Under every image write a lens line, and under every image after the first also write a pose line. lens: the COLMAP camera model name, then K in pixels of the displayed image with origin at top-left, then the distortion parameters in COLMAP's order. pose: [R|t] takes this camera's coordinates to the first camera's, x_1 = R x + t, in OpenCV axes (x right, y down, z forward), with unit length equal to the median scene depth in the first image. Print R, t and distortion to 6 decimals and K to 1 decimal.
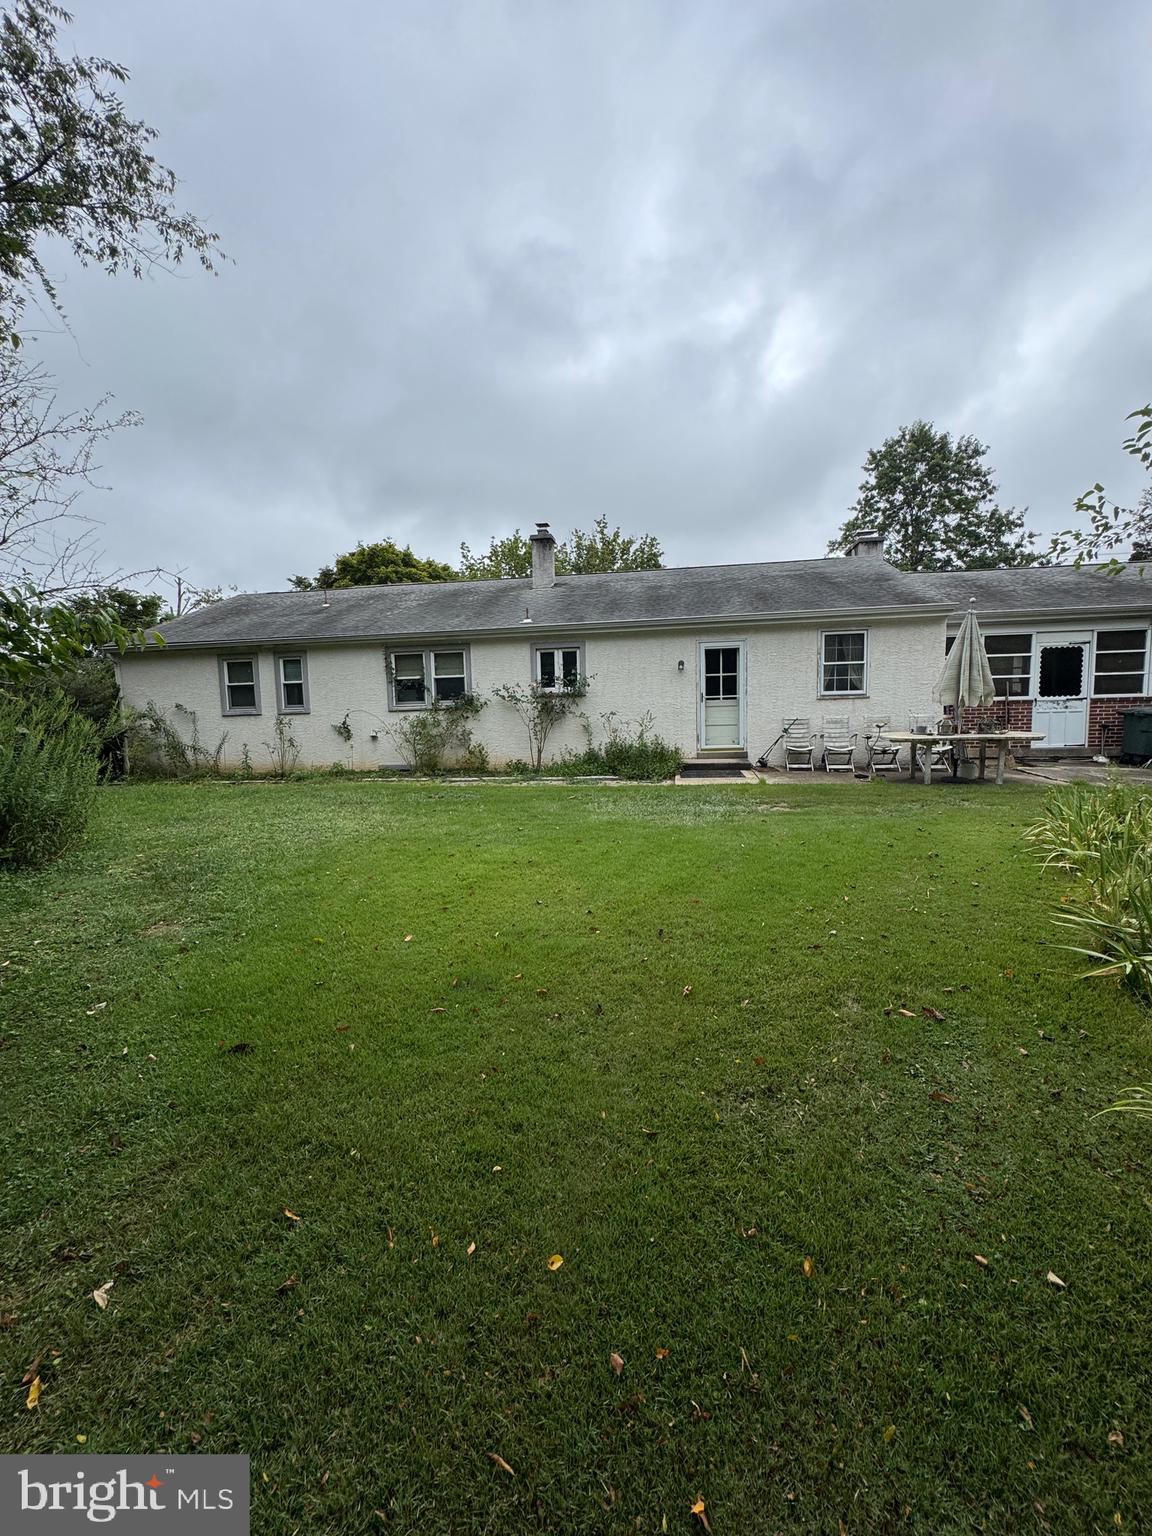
lens RADIAL K [[623.3, 0, 576.0], [0, 623.3, 768.0], [0, 0, 1]] dist [-0.000616, -0.000065]
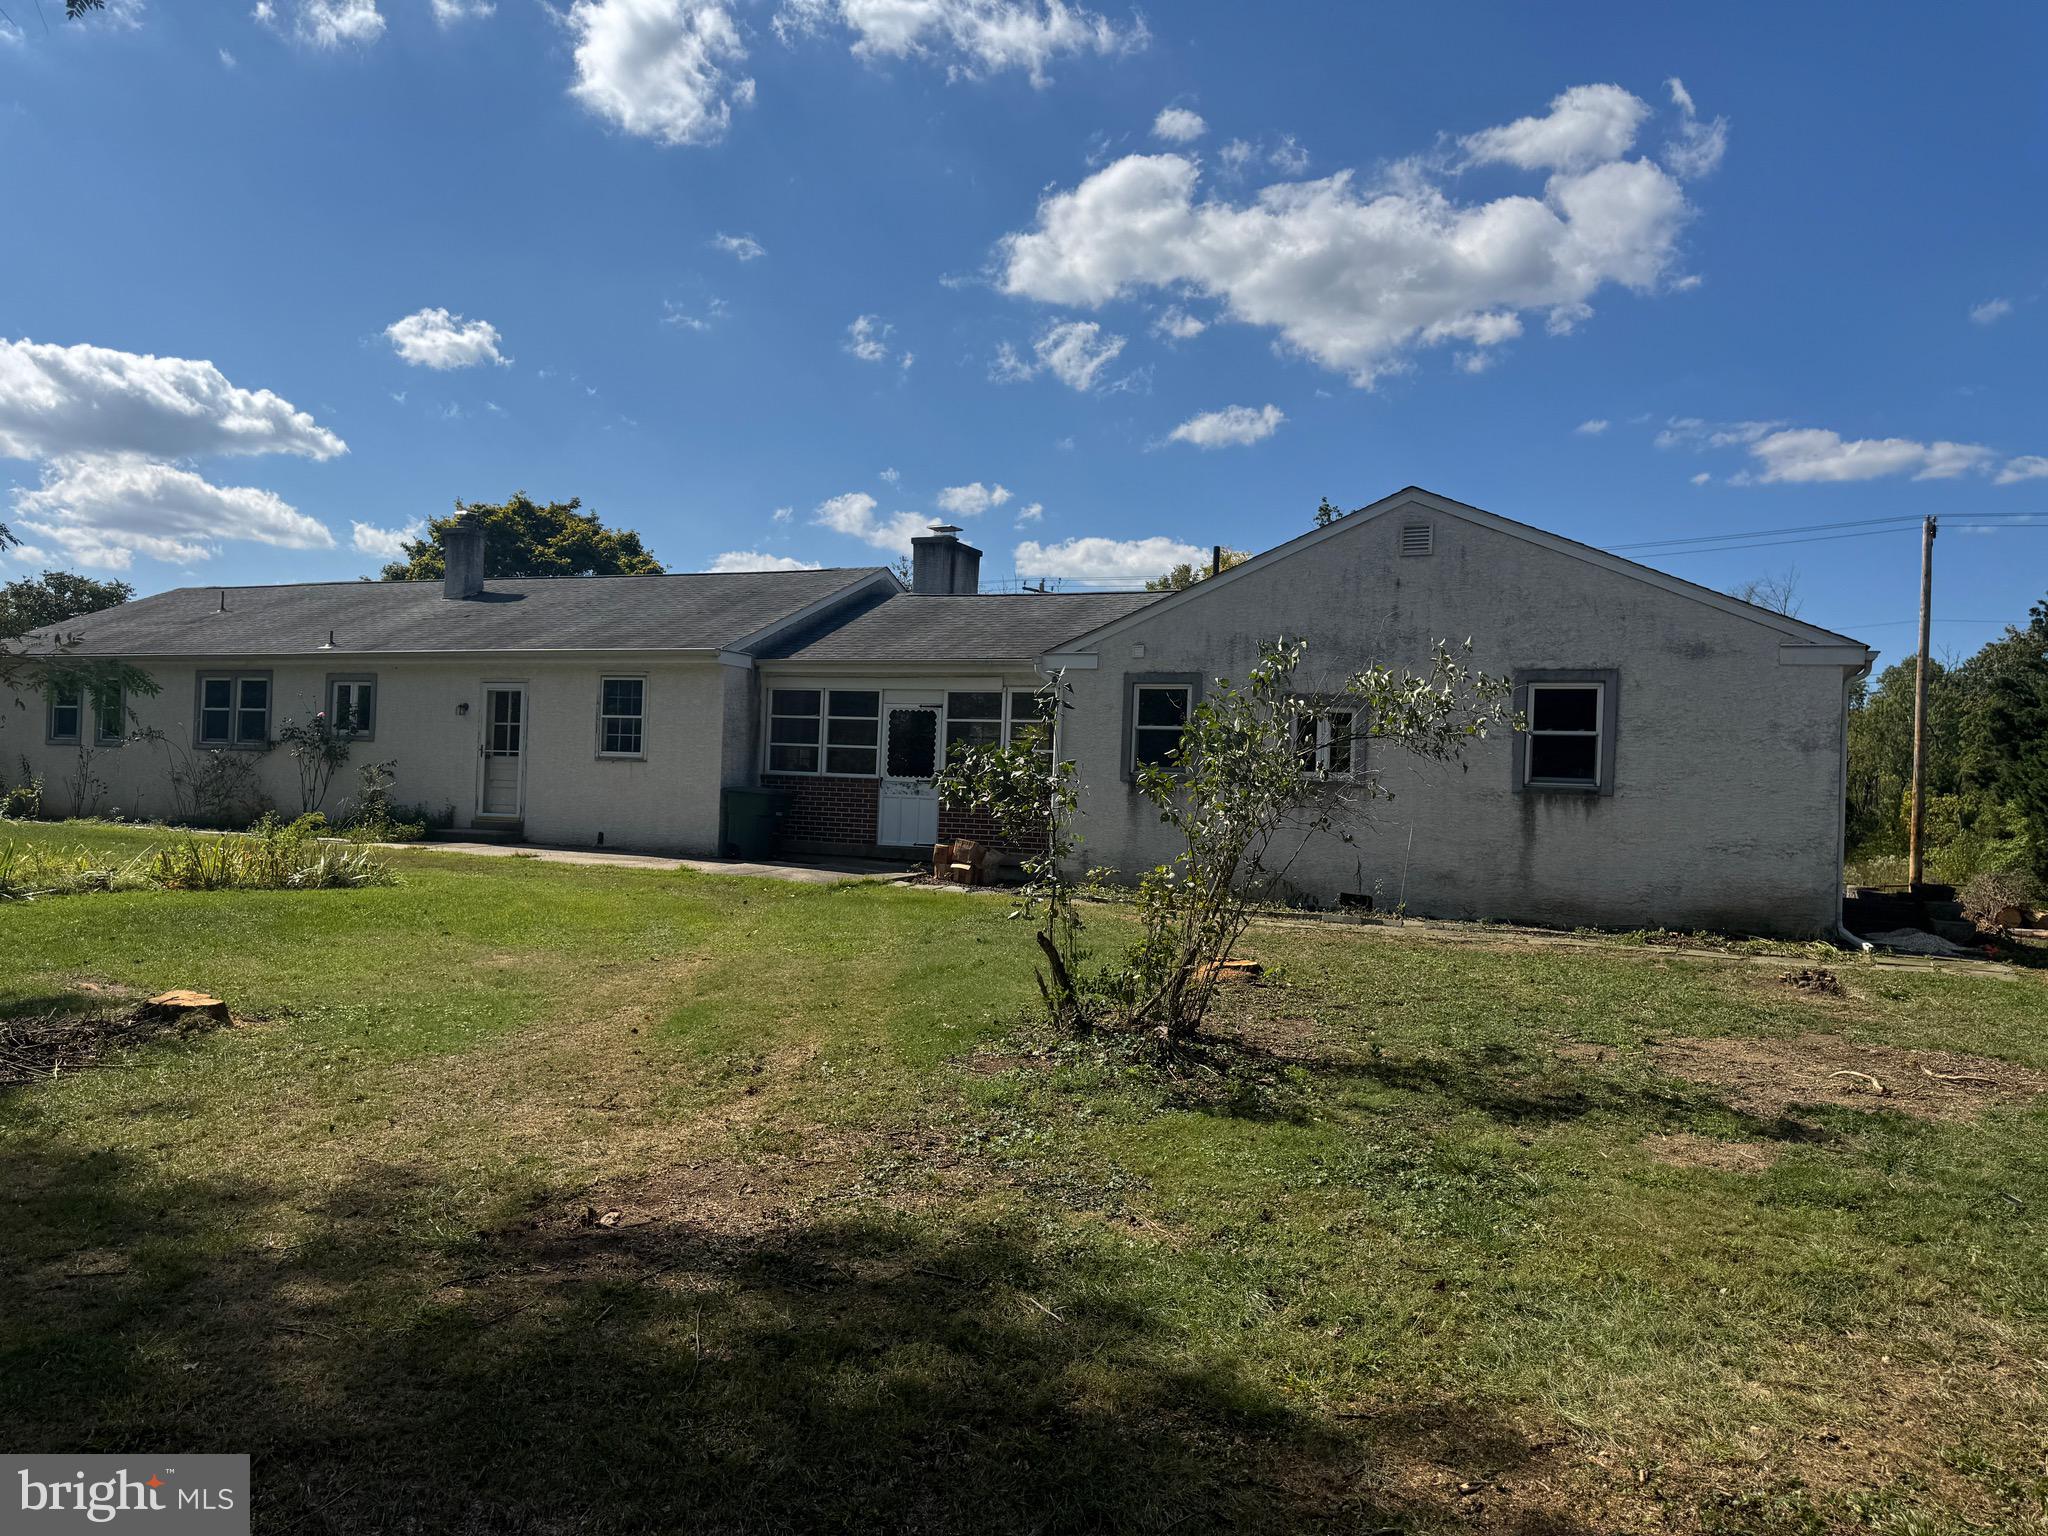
lens RADIAL K [[1419.9, 0, 1036.1], [0, 1419.9, 765.2], [0, 0, 1]] dist [0.127437, -0.191203]
pose [[0.952120, 0.059291, -0.299920, 1.425408], [-0.093711, 0.990391, -0.101705, 0.027657], [0.291008, 0.124941, 0.948527, -0.549558]]
